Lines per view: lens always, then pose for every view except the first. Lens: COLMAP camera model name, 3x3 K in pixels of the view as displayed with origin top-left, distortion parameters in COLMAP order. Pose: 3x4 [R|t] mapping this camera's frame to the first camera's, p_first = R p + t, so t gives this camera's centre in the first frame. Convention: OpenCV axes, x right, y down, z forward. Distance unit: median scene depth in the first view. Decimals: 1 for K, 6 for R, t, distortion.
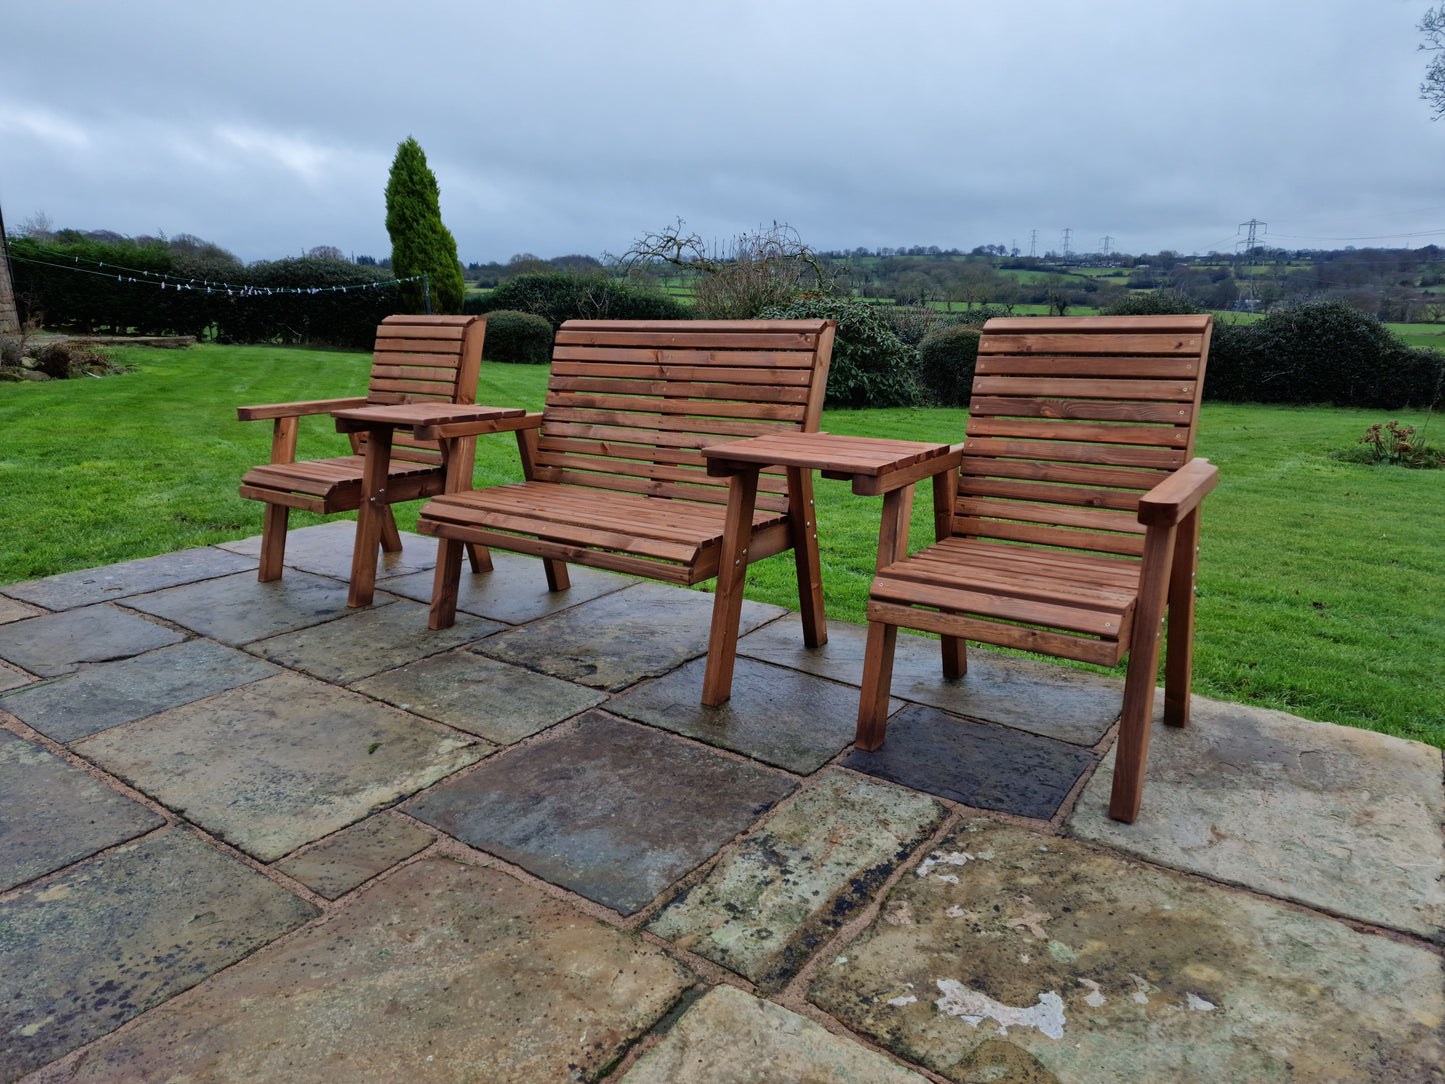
lens RADIAL K [[976.7, 0, 713.2], [0, 976.7, 511.0], [0, 0, 1]] dist [0.086374, -0.075132]
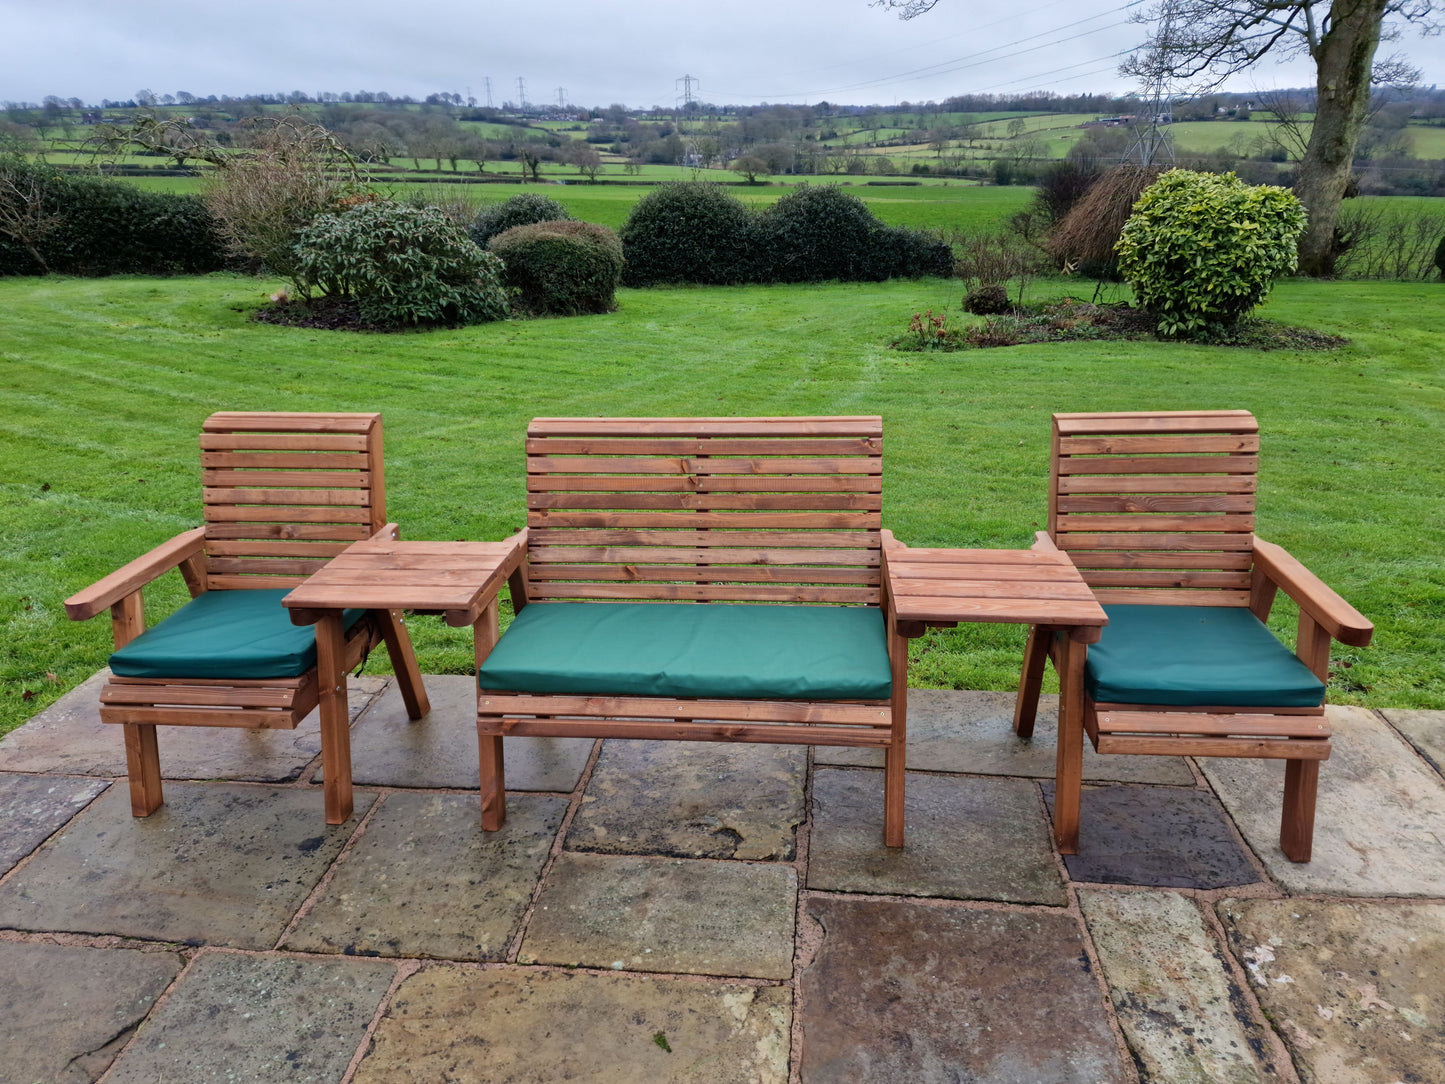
lens RADIAL K [[976.7, 0, 727.5], [0, 976.7, 540.2], [0, 0, 1]] dist [0.086374, -0.075132]
pose [[0.863791, -0.200087, 0.462418, -0.572888], [0.122149, 0.973550, 0.193079, -0.331694], [-0.488820, -0.110296, 0.865384, 0.245911]]
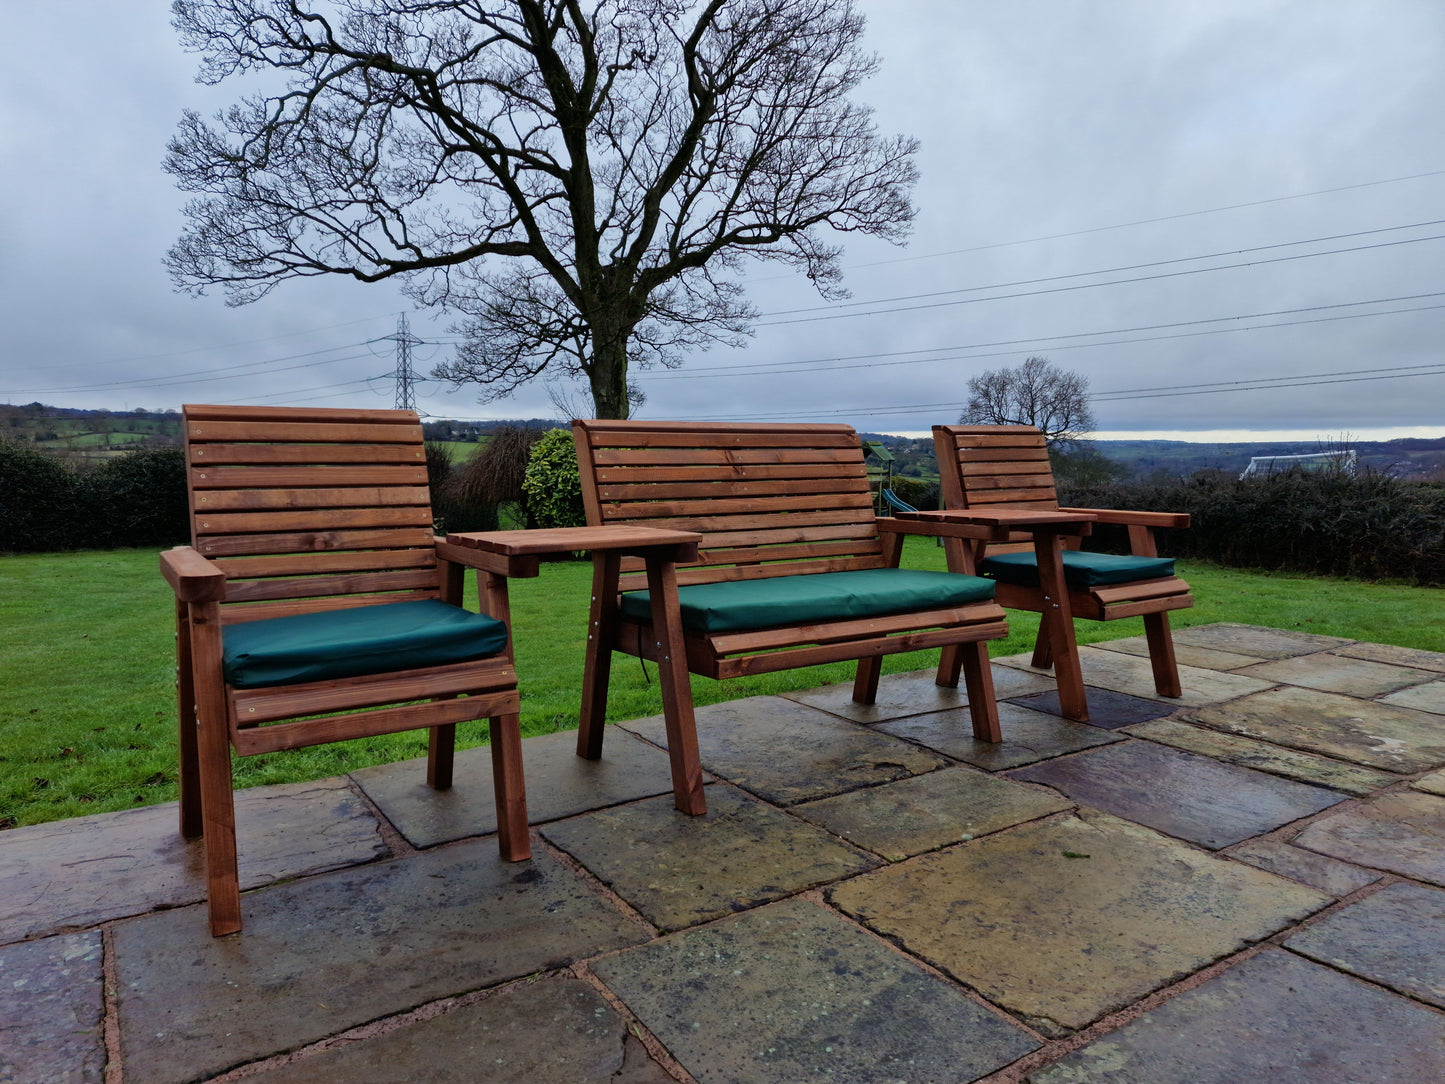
lens RADIAL K [[976.7, 0, 703.5], [0, 976.7, 524.9], [0, 0, 1]] dist [0.086374, -0.075132]
pose [[0.346138, -0.060728, 0.936216, -1.232856], [0.189590, 0.981842, -0.006408, -0.115118], [-0.918827, 0.179715, 0.351367, 0.880808]]
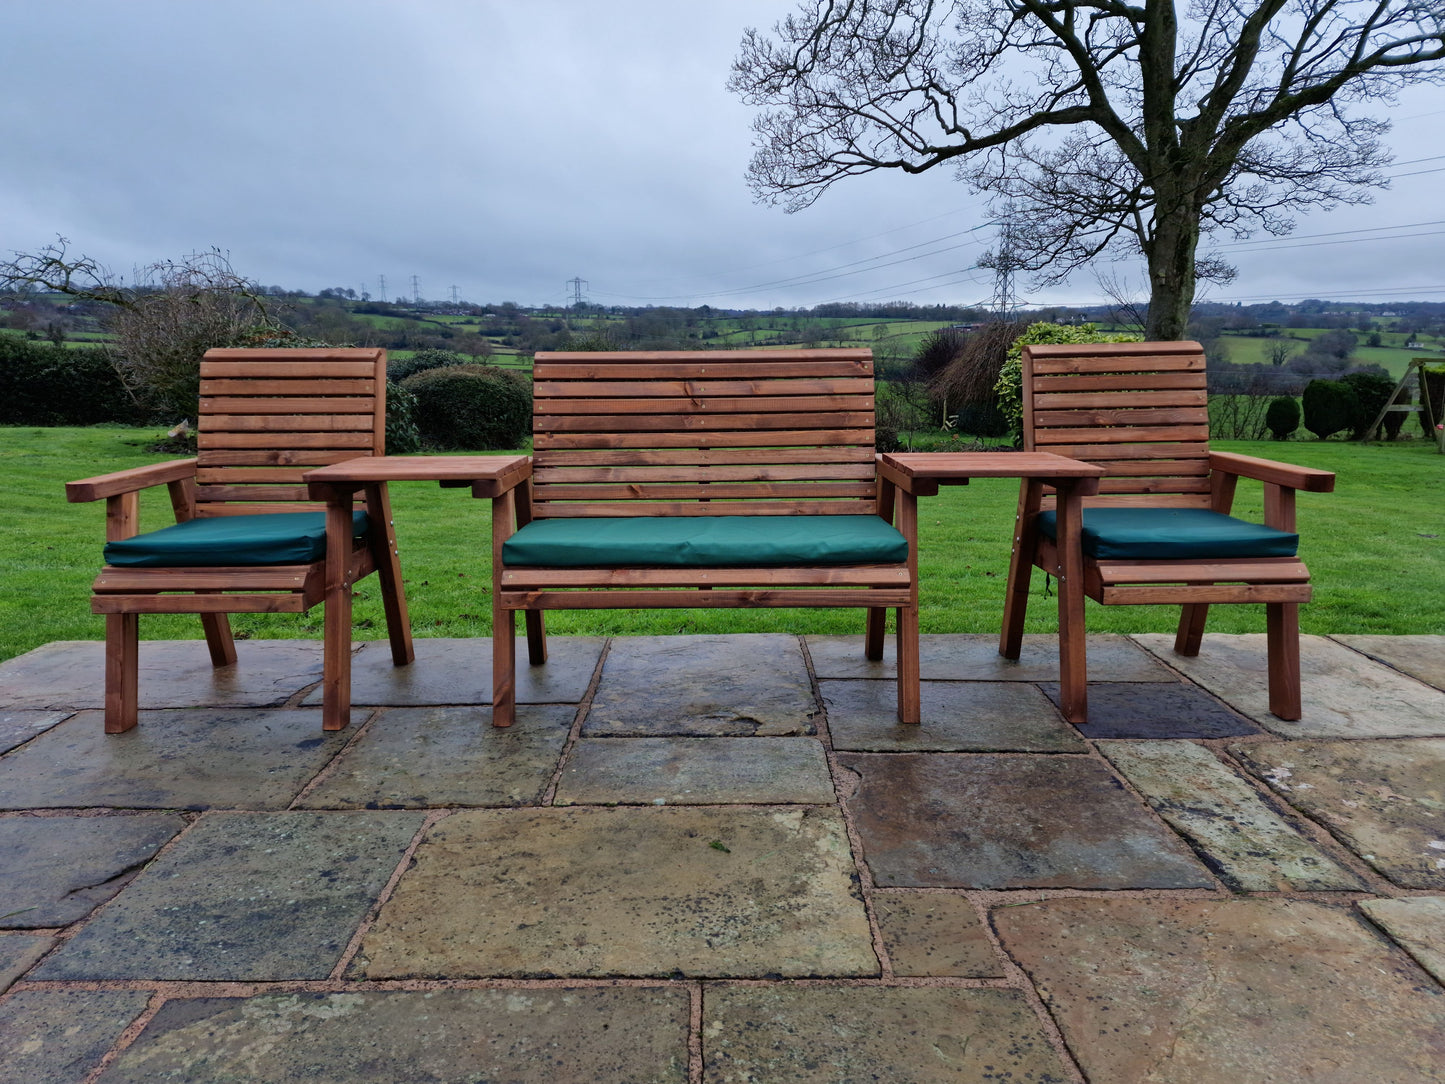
lens RADIAL K [[976.7, 0, 714.1], [0, 976.7, 548.8], [0, 0, 1]] dist [0.086374, -0.075132]
pose [[0.808958, -0.117672, 0.575969, -0.757786], [0.122155, 0.992024, 0.031105, -0.039675], [-0.575035, 0.045194, 0.816880, 0.278765]]
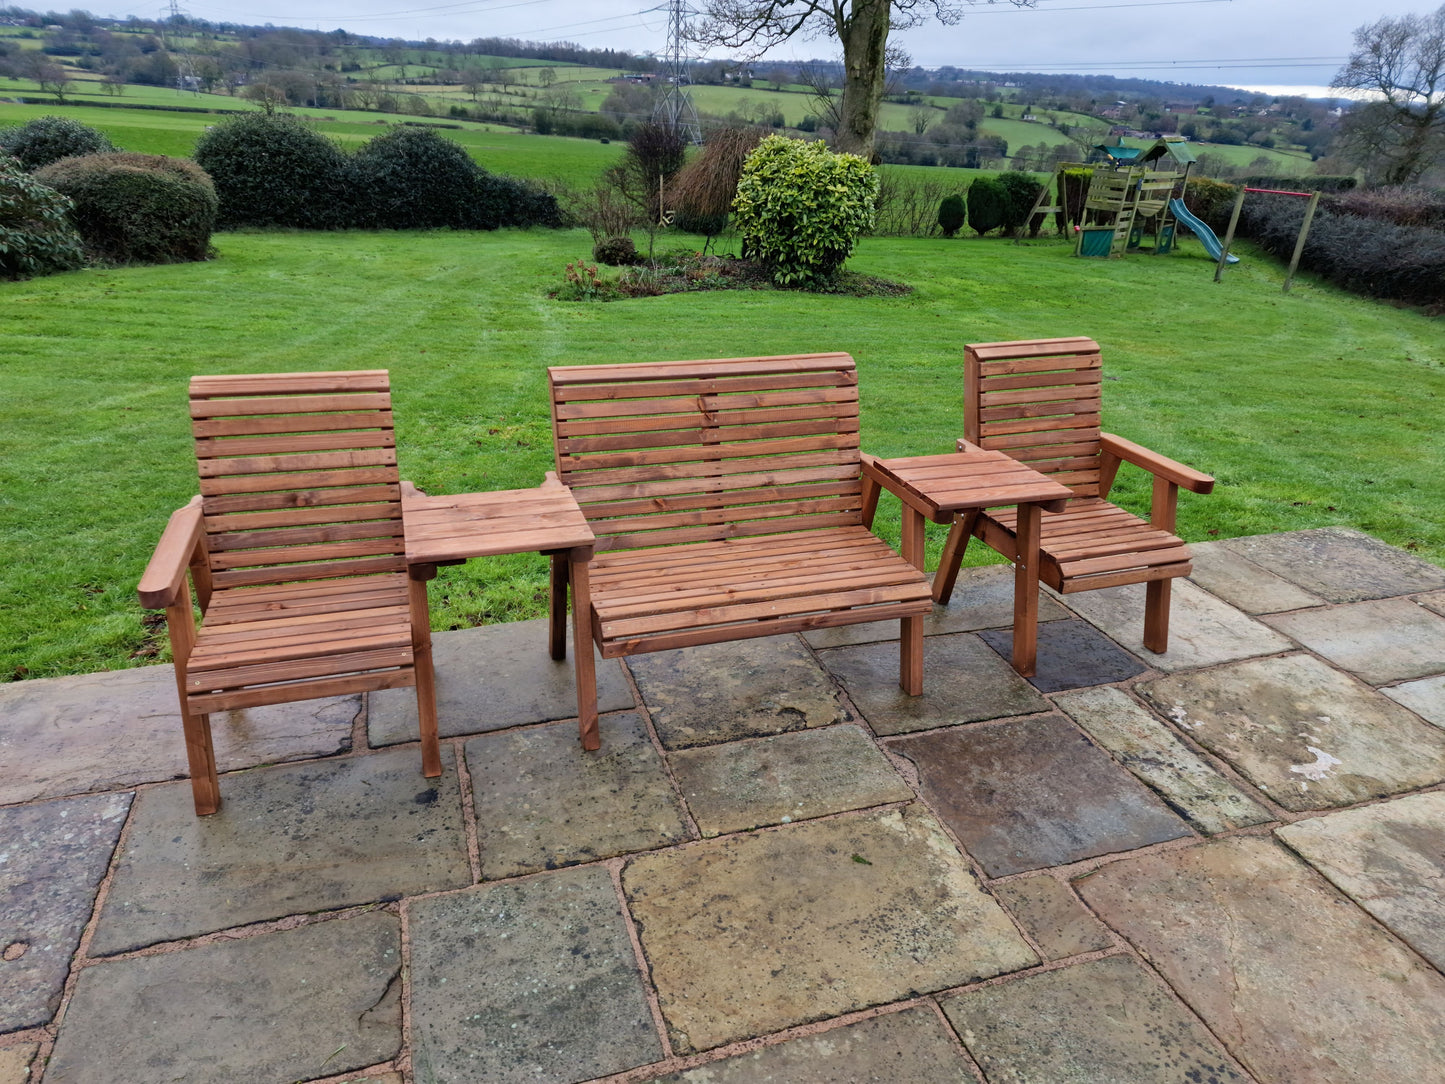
lens RADIAL K [[976.7, 0, 706.8], [0, 976.7, 540.2], [0, 0, 1]] dist [0.086374, -0.075132]
pose [[0.585806, -0.308083, 0.749611, -1.078634], [0.127023, 0.948401, 0.290518, -0.404027], [-0.800435, -0.074969, 0.594712, 0.485266]]
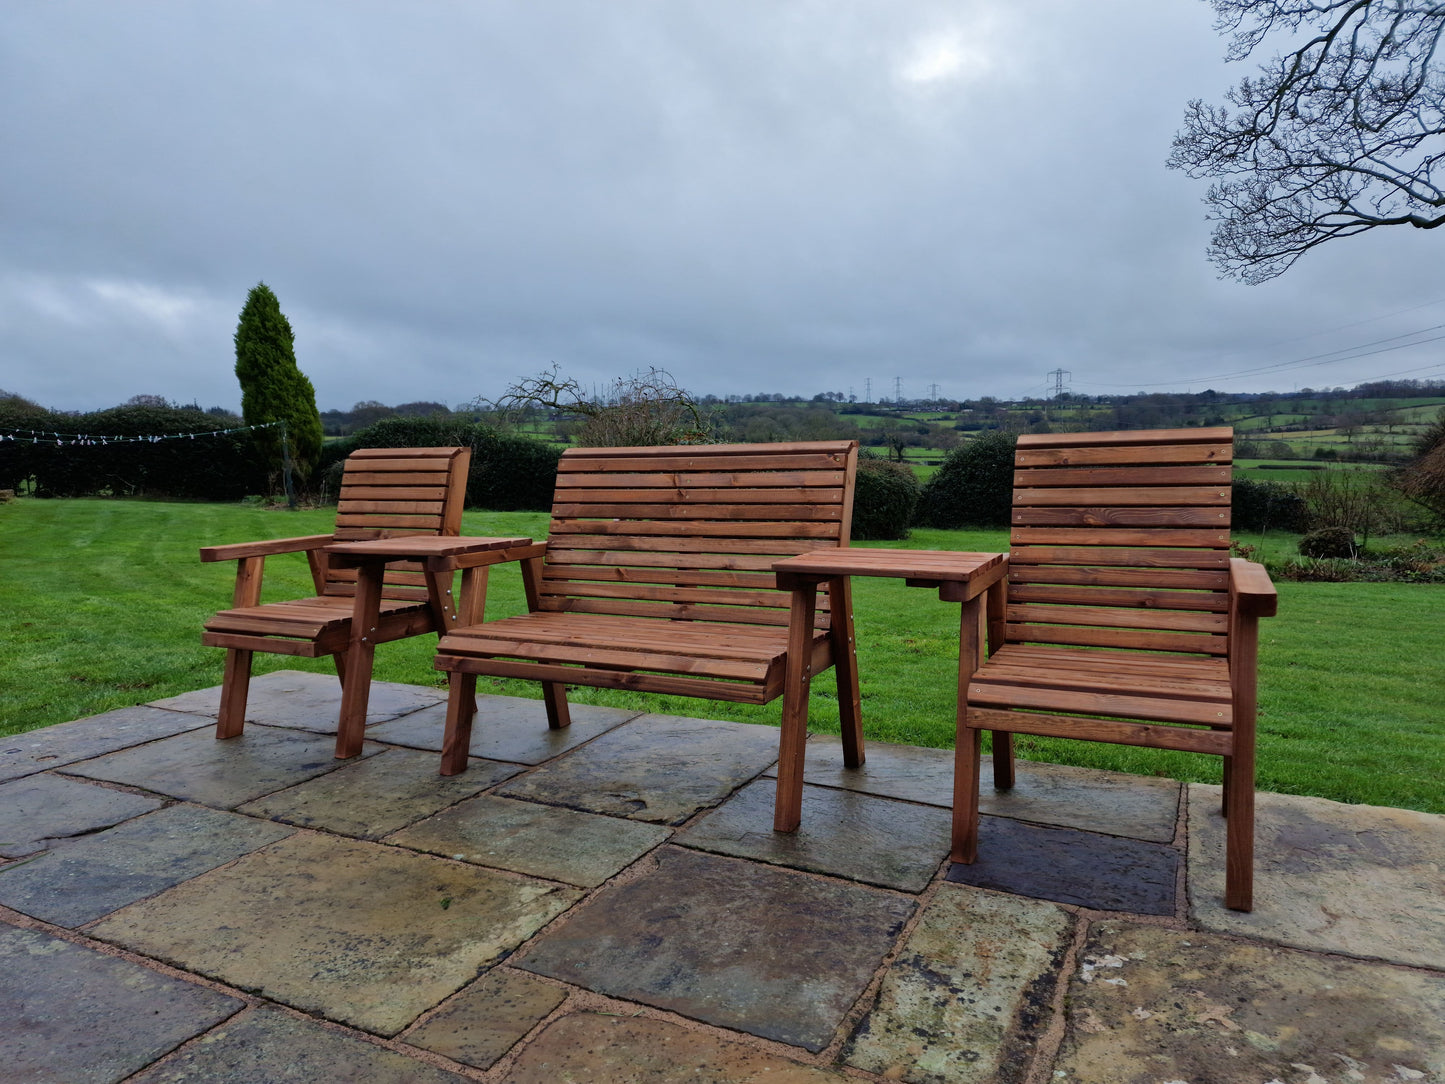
lens RADIAL K [[976.7, 0, 721.1], [0, 976.7, 547.1], [0, 0, 1]] dist [0.086374, -0.075132]
pose [[0.987671, -0.029742, 0.153694, -0.209738], [0.045995, 0.993586, -0.103301, 0.018384], [-0.149635, 0.109097, 0.982704, 0.025351]]
